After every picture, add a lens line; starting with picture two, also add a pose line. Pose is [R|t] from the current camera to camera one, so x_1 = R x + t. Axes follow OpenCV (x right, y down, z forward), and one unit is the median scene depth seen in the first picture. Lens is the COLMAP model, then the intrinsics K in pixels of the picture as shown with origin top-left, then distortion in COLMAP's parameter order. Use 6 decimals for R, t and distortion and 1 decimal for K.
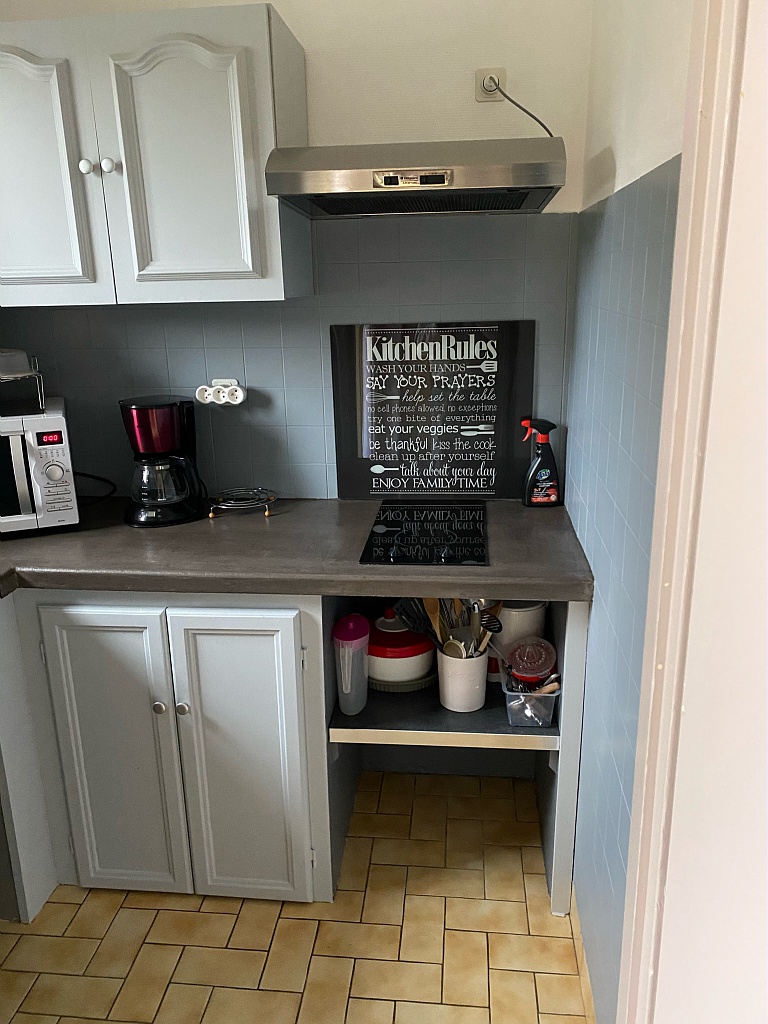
lens RADIAL K [[783.8, 0, 384.5], [0, 783.8, 509.3], [0, 0, 1]] dist [0.040663, -0.044812]
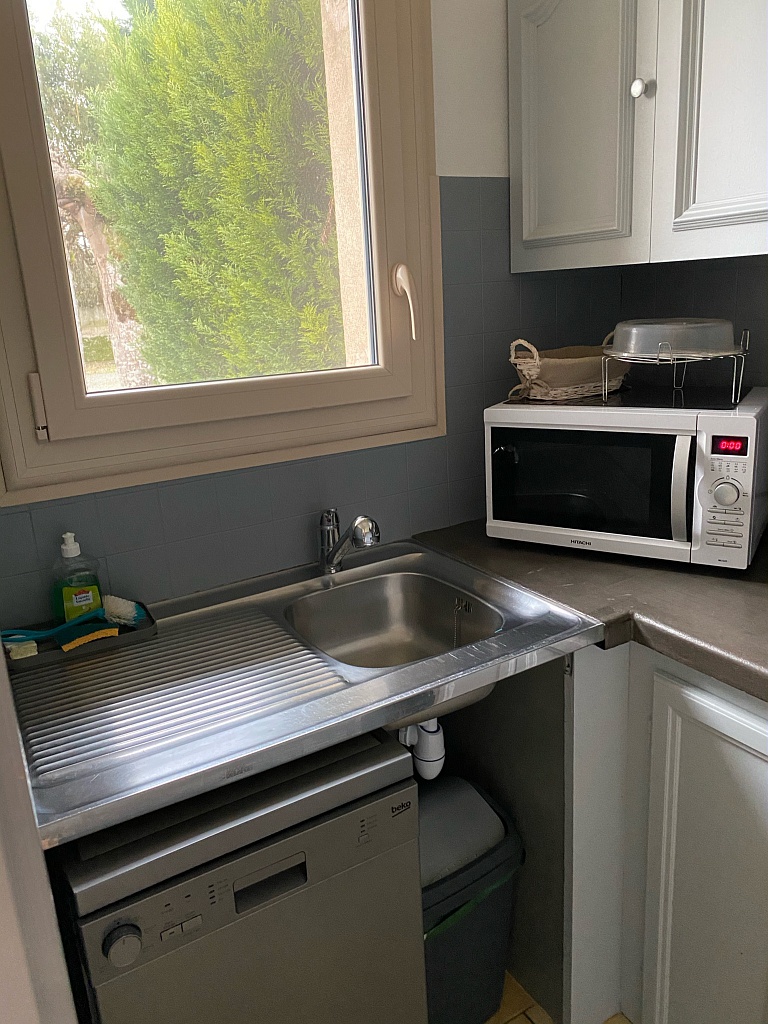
lens RADIAL K [[783.8, 0, 385.5], [0, 783.8, 507.5], [0, 0, 1]] dist [0.040663, -0.044812]
pose [[0.605353, 0.201959, -0.769909, -0.058119], [-0.184080, 0.976574, 0.111436, -0.058592], [0.774379, 0.074267, 0.628348, 0.329132]]
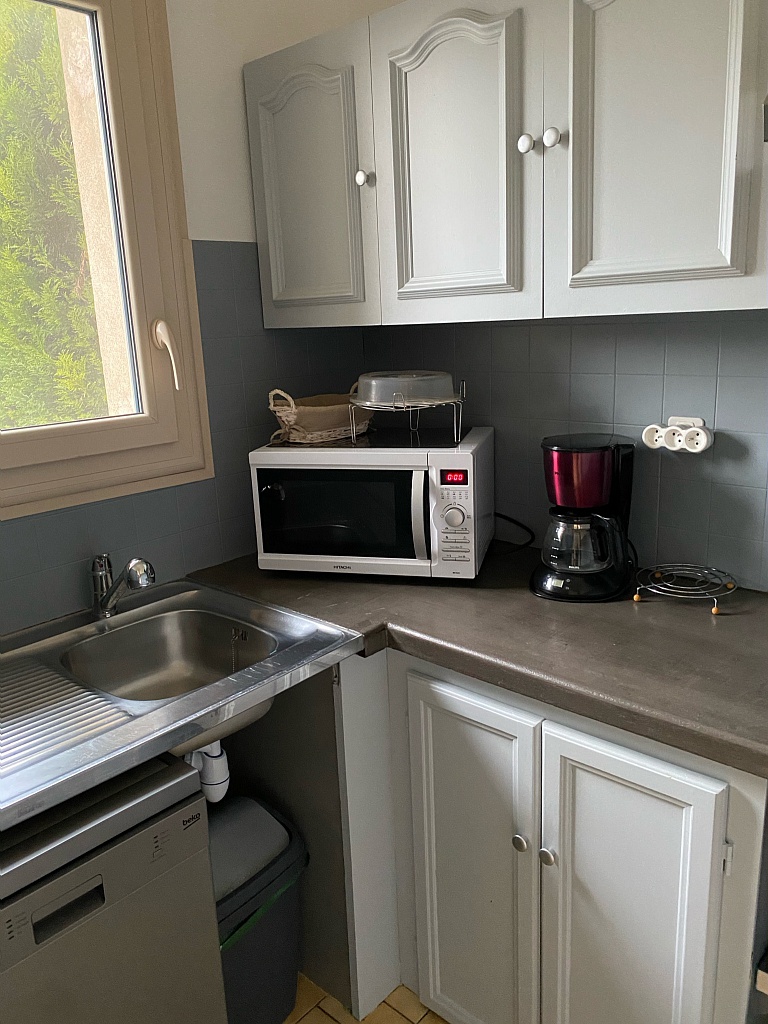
lens RADIAL K [[783.8, 0, 391.7], [0, 783.8, 510.0], [0, 0, 1]] dist [0.040663, -0.044812]
pose [[0.814799, 0.127912, -0.565456, 0.003659], [-0.141564, 0.989729, 0.019899, -0.063082], [0.562194, 0.063834, 0.824538, 0.271262]]
